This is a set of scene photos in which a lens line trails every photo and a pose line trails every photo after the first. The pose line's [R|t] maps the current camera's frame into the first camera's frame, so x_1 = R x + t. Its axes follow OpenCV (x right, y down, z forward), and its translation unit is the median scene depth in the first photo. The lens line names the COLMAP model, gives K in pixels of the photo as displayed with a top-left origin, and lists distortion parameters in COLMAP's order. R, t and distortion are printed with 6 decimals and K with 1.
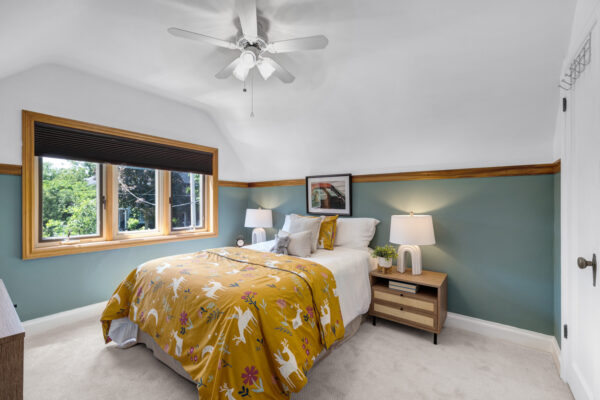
lens RADIAL K [[243.7, 0, 299.4], [0, 243.7, 202.6], [0, 0, 1]] dist [-0.014450, -0.000297]
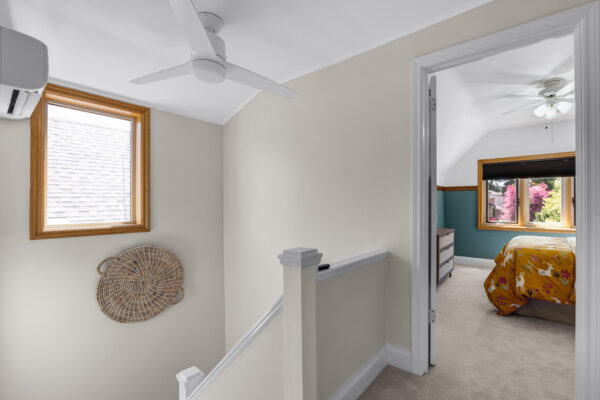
lens RADIAL K [[243.7, 0, 299.4], [0, 243.7, 202.6], [0, 0, 1]] dist [-0.014450, -0.000297]
pose [[-0.150893, -0.013609, -0.988456, 1.218481], [0.000205, 0.999905, -0.013797, 0.026878], [0.988550, -0.002284, -0.150876, -0.260761]]
